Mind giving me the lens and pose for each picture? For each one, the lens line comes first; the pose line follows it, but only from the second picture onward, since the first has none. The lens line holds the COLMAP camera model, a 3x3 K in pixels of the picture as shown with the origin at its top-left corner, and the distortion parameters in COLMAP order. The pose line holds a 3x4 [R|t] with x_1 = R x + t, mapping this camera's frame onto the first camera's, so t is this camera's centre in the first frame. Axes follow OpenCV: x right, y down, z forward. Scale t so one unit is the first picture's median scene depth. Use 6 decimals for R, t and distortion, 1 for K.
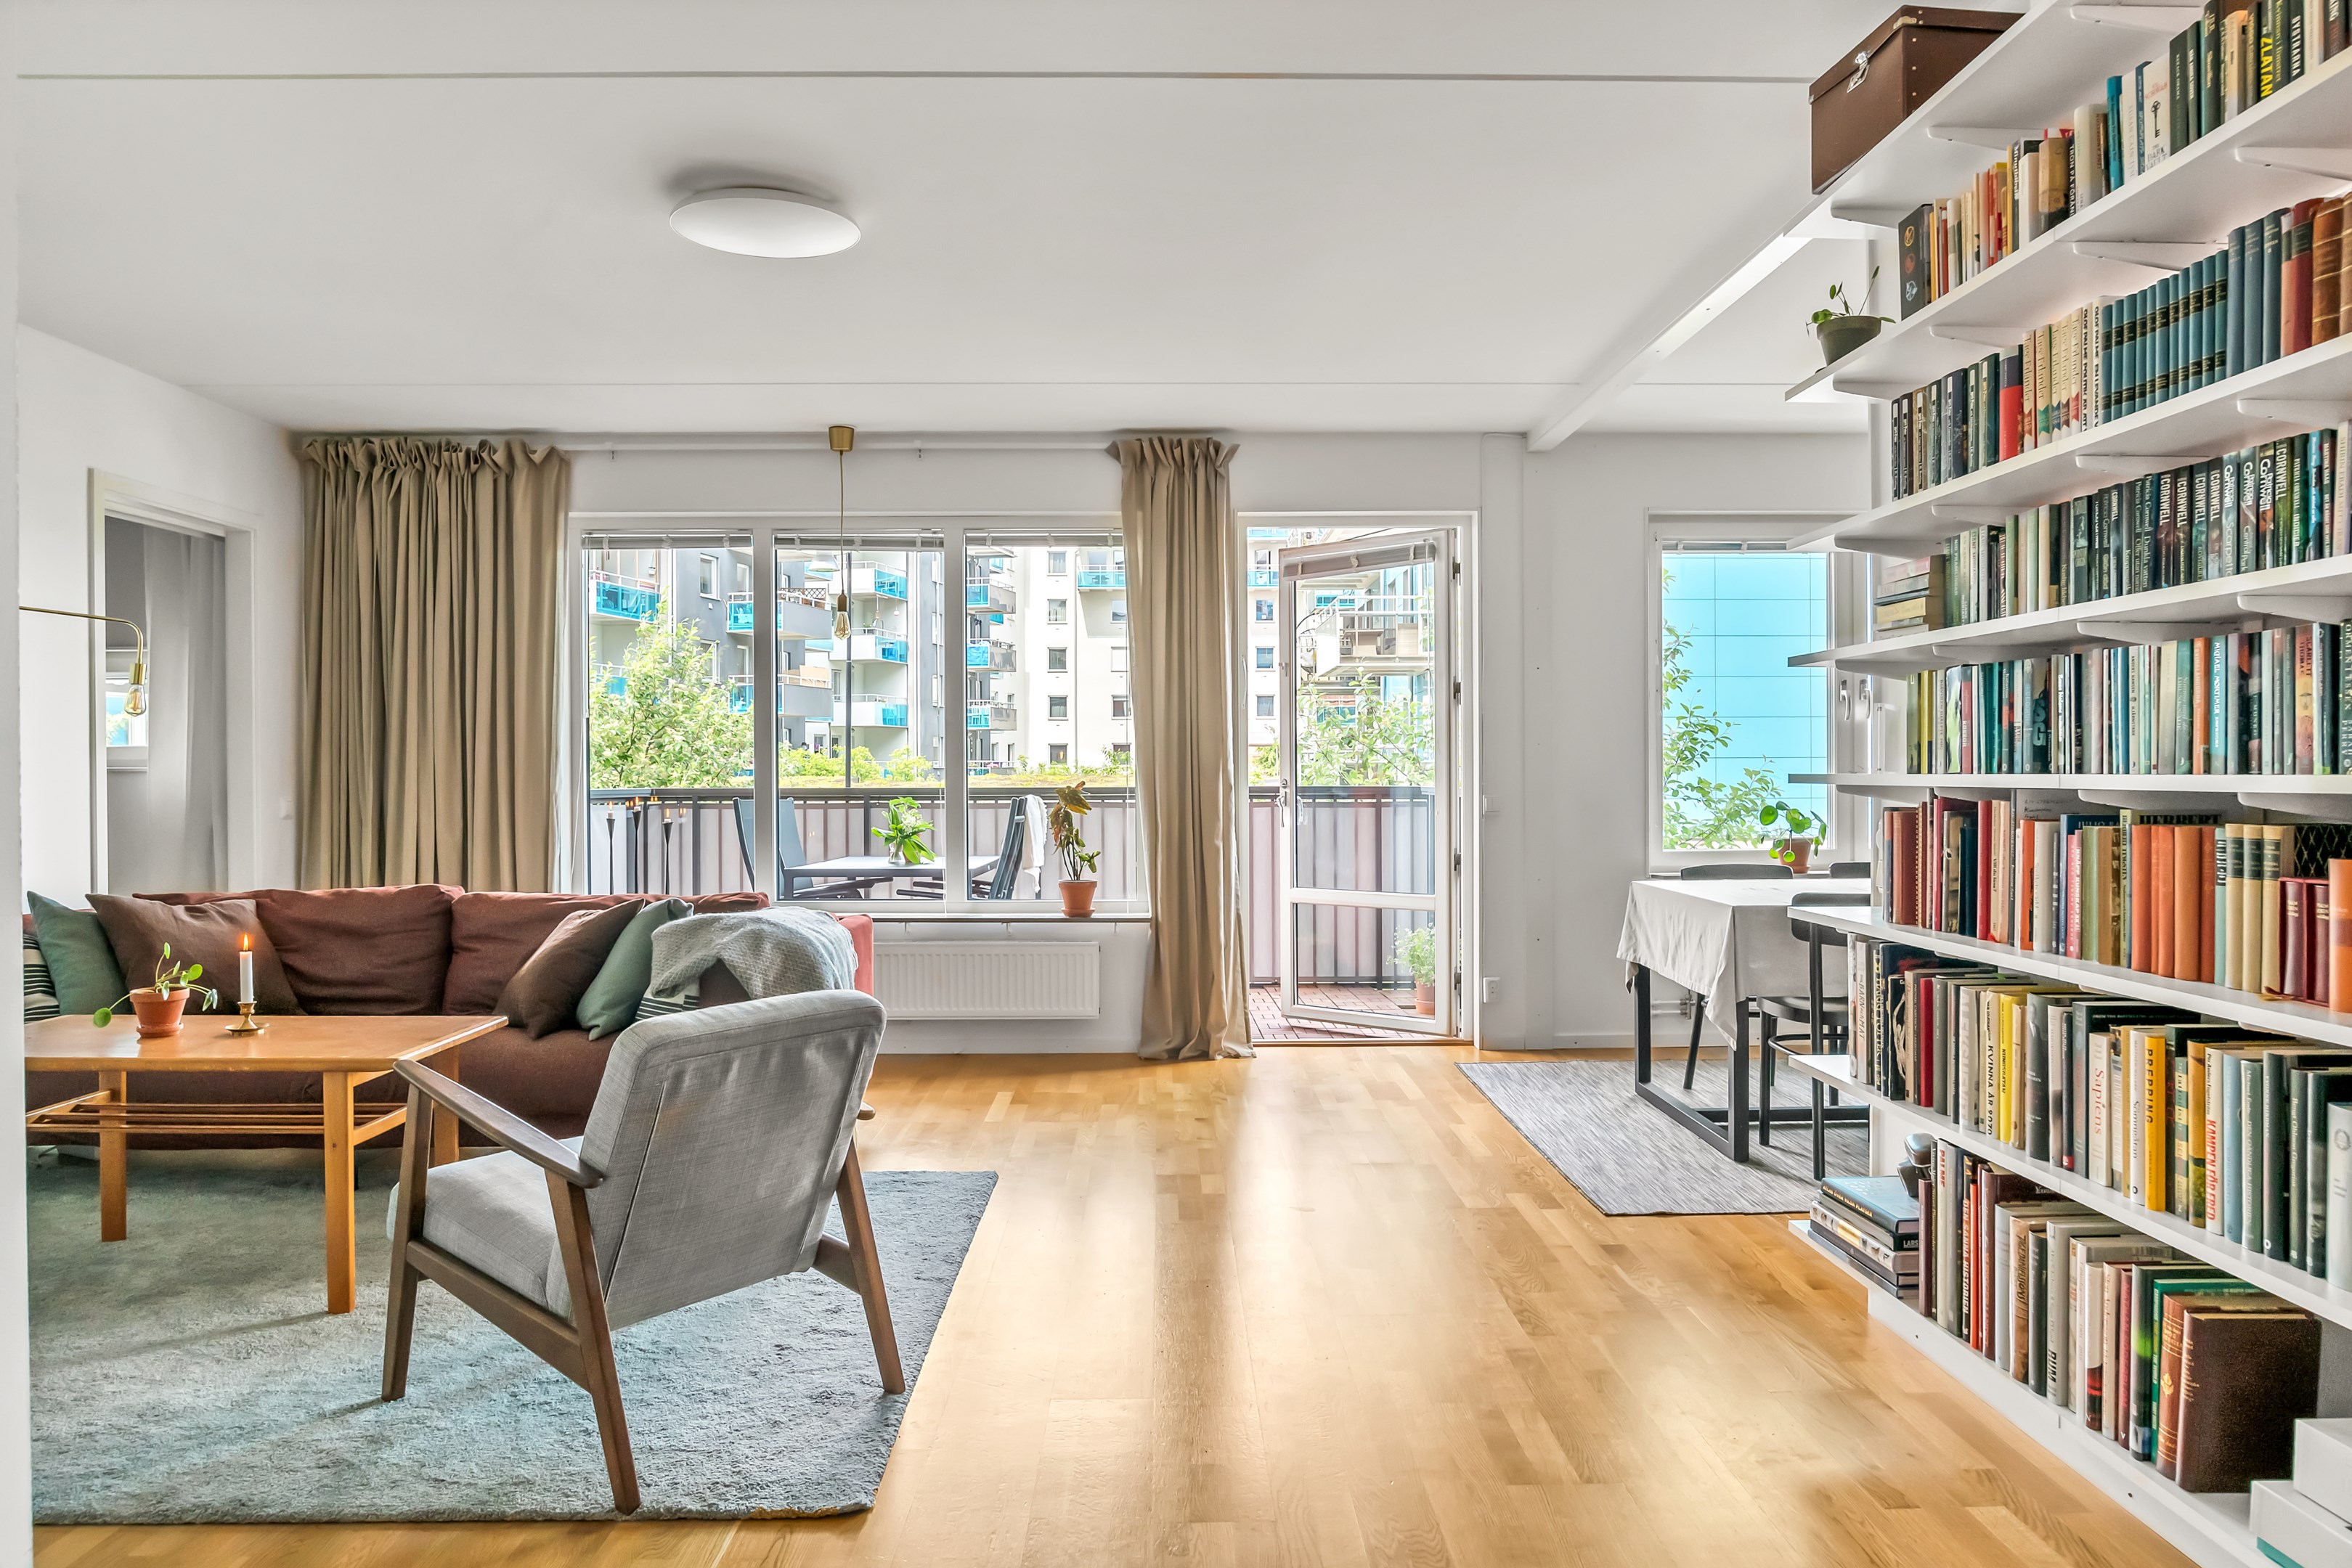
lens RADIAL K [[1539.4, 0, 1174.1], [0, 1539.4, 800.0], [0, 0, 1]] dist [-0.029714, 0.006099]
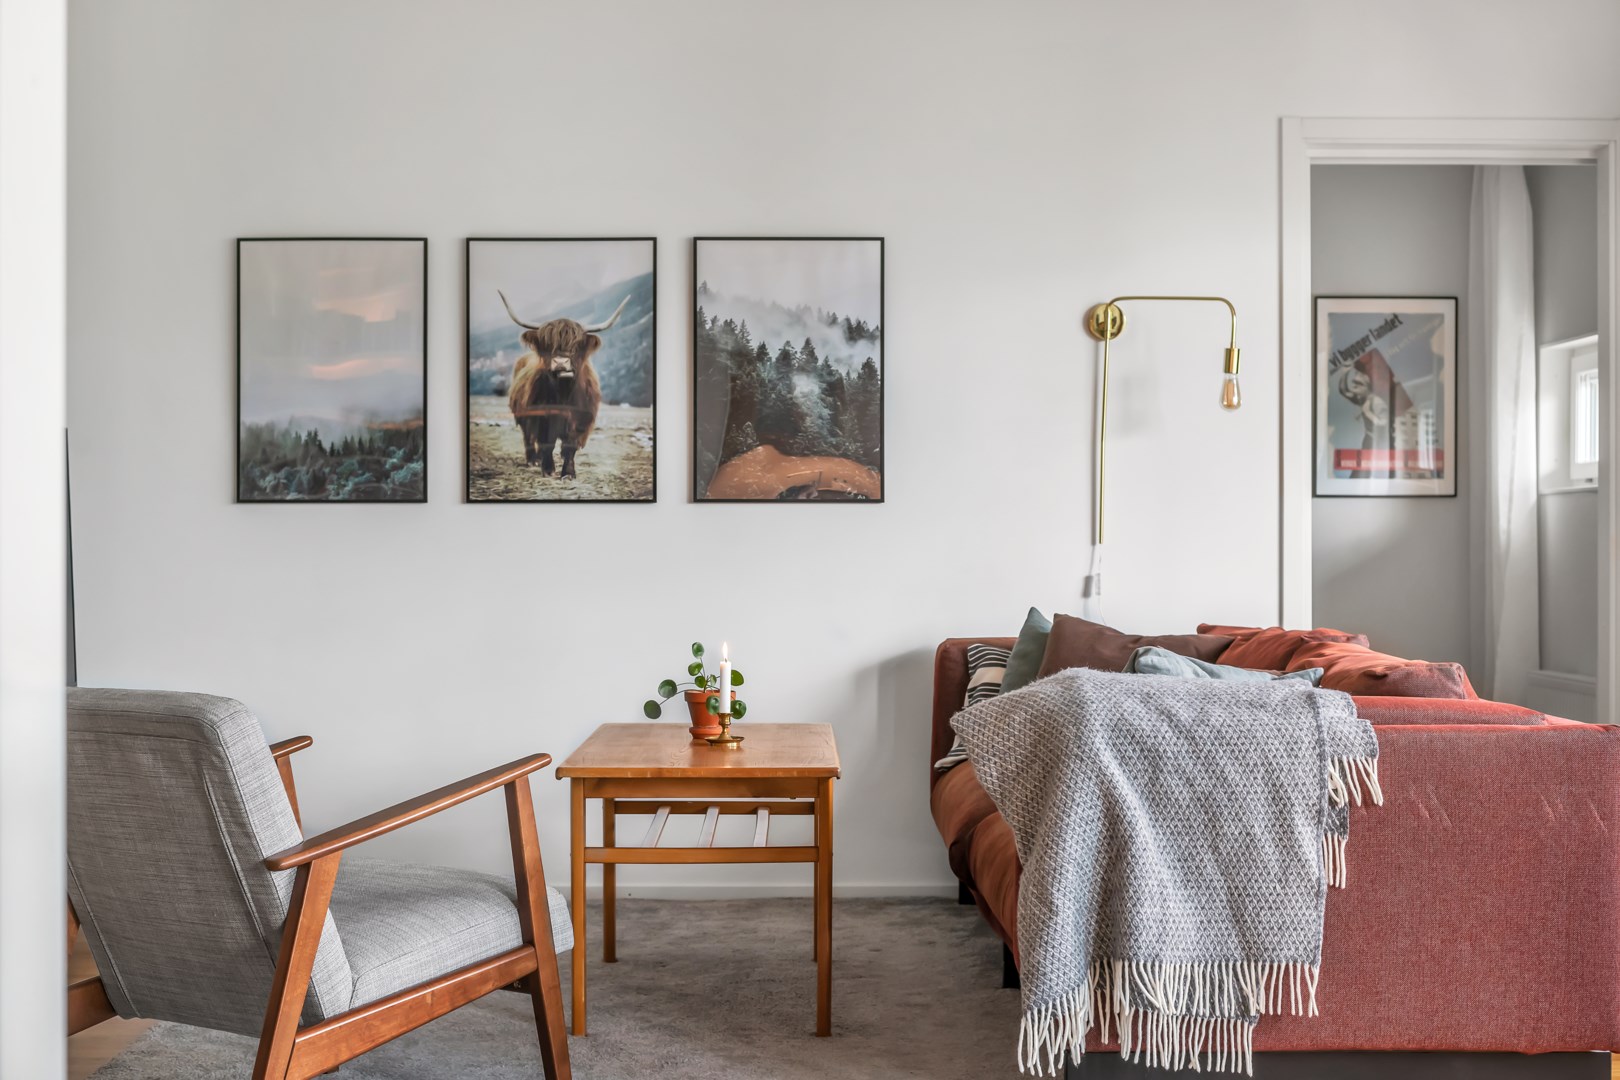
lens RADIAL K [[2434.9, 0, 819.8], [0, 2434.9, 550.9], [0, 0, 1]] dist [-0.040798, 0.000000]
pose [[-0.019630, 0.005802, -0.999790, 0.661237], [-0.018718, 0.999806, 0.006170, 0.017636], [0.999632, 0.018836, -0.019518, 0.813991]]
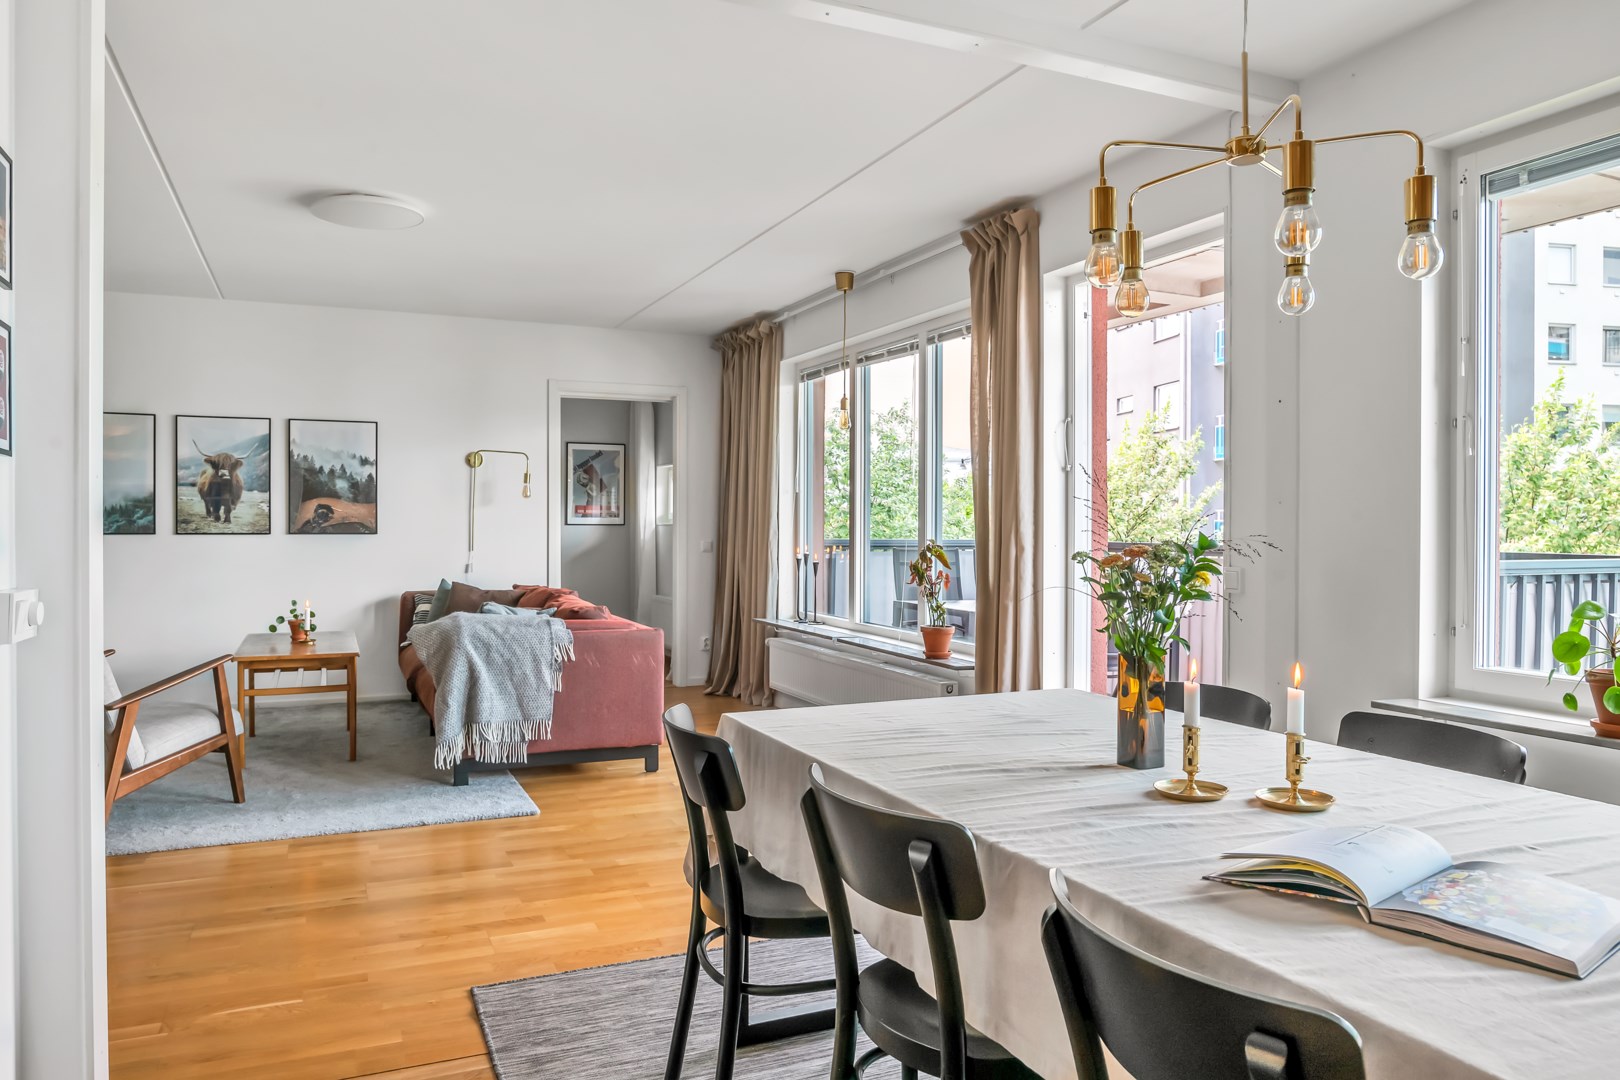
lens RADIAL K [[1107.9, 0, 848.5], [0, 1107.9, 538.8], [0, 0, 1]] dist [-0.047086, 0.017495]
pose [[0.402354, 0.019470, -0.915277, 0.885141], [-0.023305, 0.999668, 0.011020, -0.027413], [0.915188, 0.016896, 0.402674, 0.807794]]
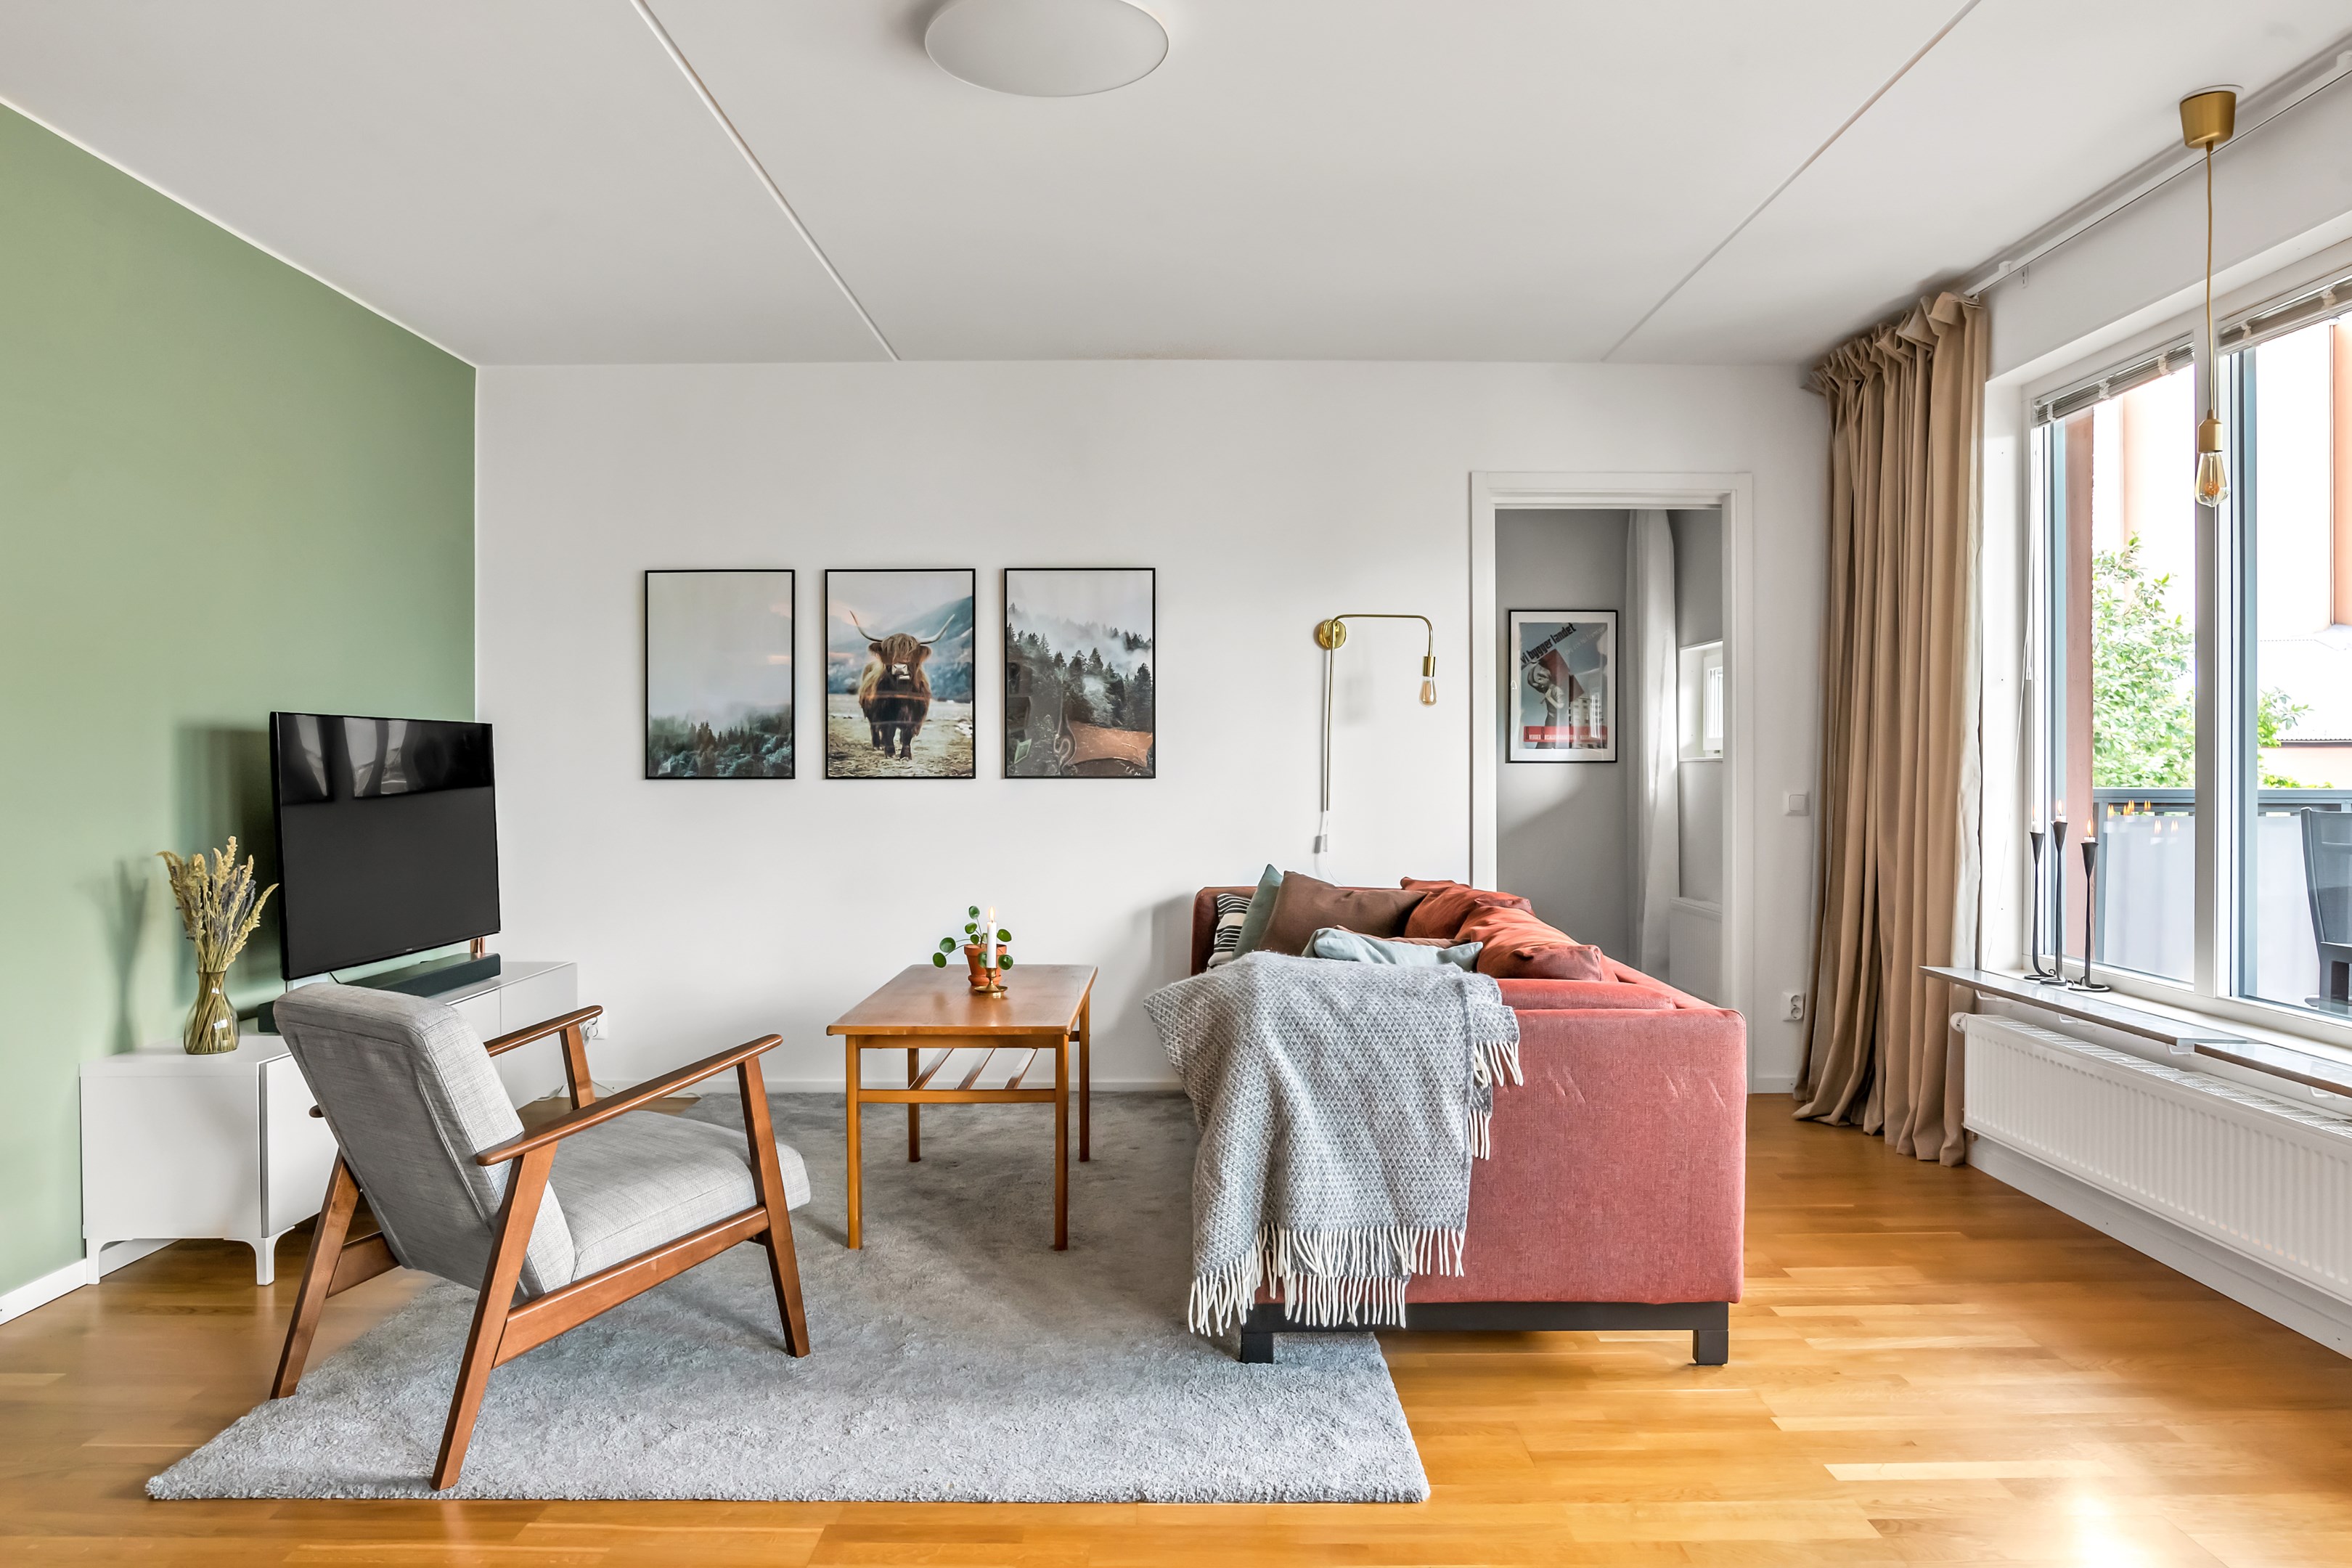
lens RADIAL K [[1608.5, 0, 1207.8], [0, 1608.5, 782.1], [0, 0, 1]] dist [-0.047086, 0.017495]
pose [[-0.023225, 0.014144, -0.999630, 0.425992], [-0.017263, 0.999745, 0.014546, -0.017212], [0.999581, 0.017594, -0.022975, 0.887660]]
